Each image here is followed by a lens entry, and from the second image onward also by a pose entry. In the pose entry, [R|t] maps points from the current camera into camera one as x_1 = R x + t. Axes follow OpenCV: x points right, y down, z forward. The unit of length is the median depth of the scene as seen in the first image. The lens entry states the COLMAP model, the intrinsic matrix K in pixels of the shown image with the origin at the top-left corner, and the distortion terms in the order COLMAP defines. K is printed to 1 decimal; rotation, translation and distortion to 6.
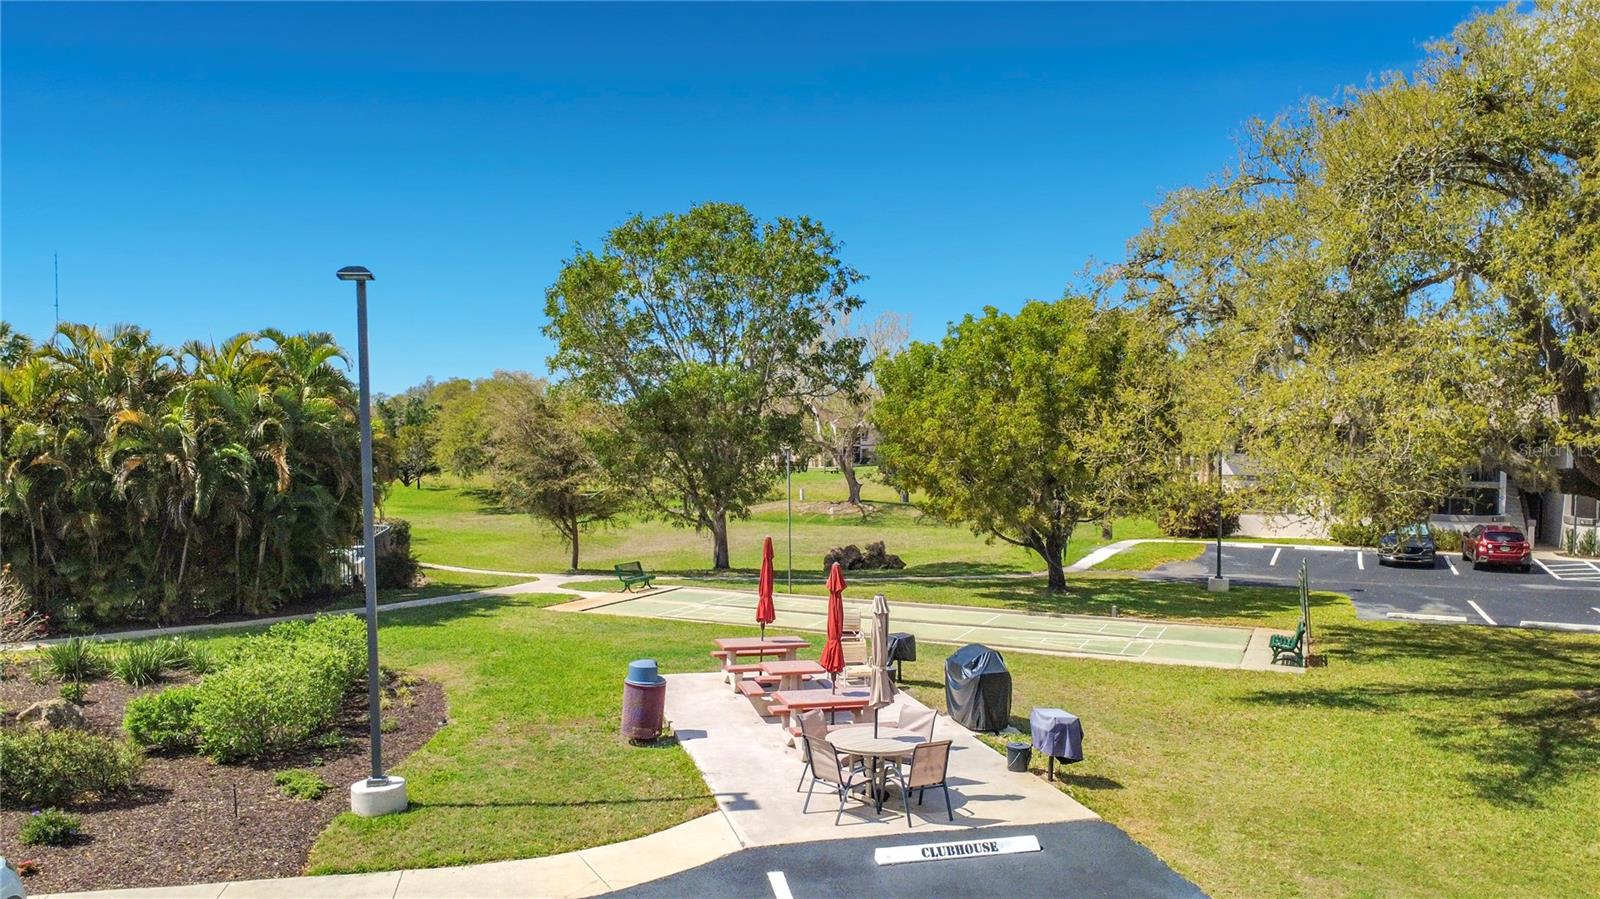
lens RADIAL K [[1195.8, 0, 800.0], [0, 1195.8, 449.5], [0, 0, 1]] dist [-0.005402, 0.002162]
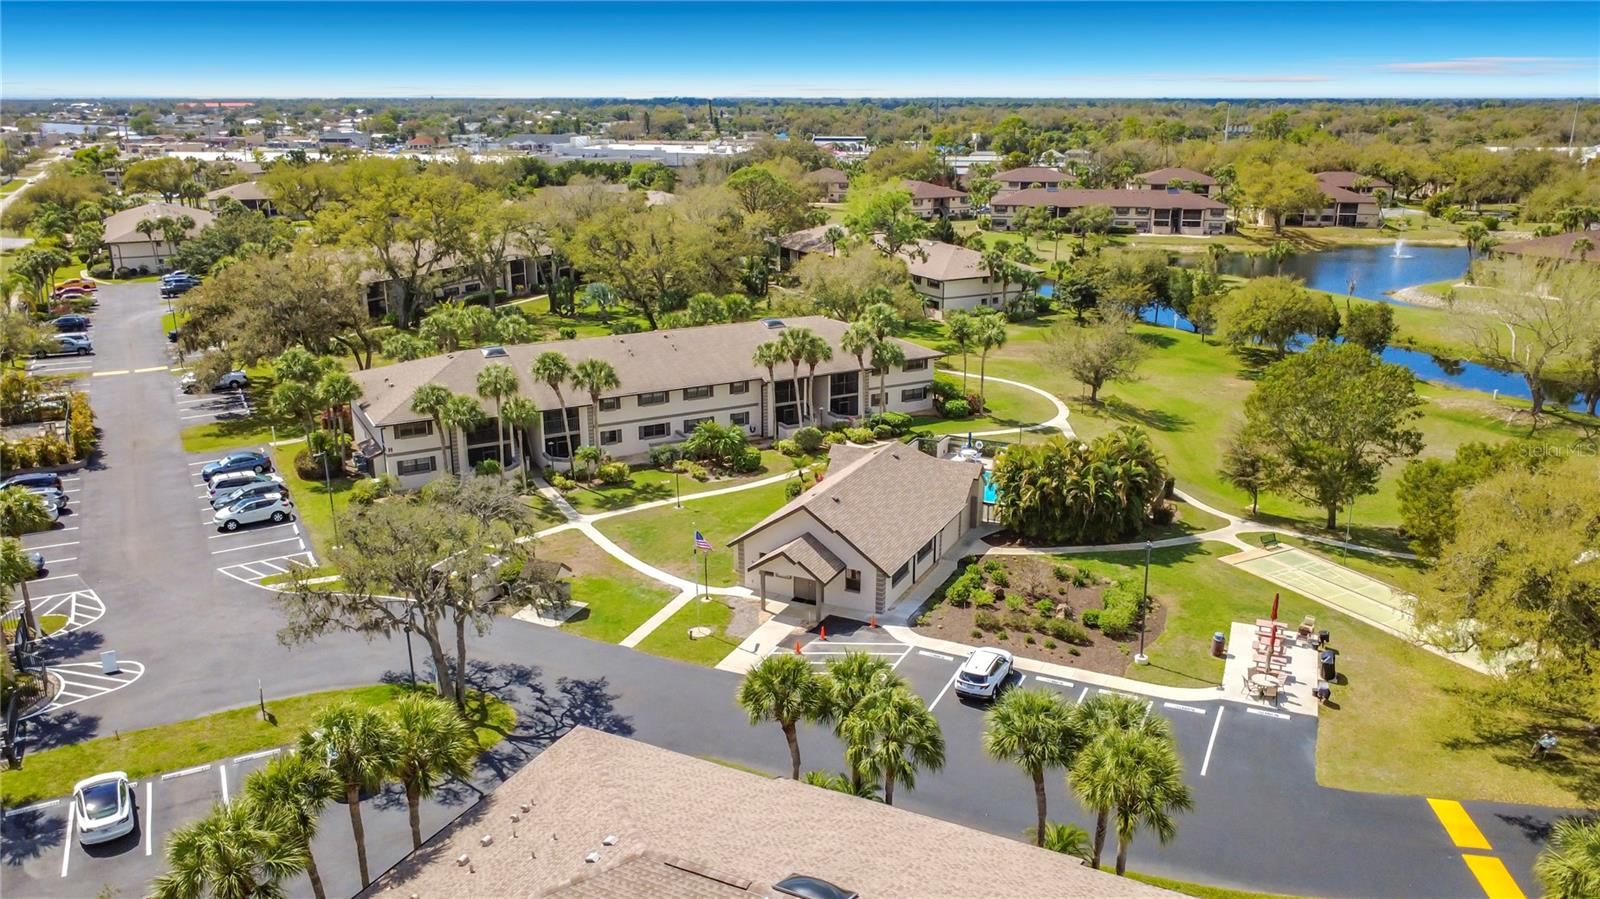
lens RADIAL K [[1148.6, 0, 807.8], [0, 1148.6, 448.0], [0, 0, 1]] dist [0.003237, 0.000656]
pose [[0.791648, 0.173216, -0.585909, 0.546802], [-0.008242, 0.961911, 0.273239, -0.865099], [0.610922, -0.211480, 0.762923, -1.508100]]
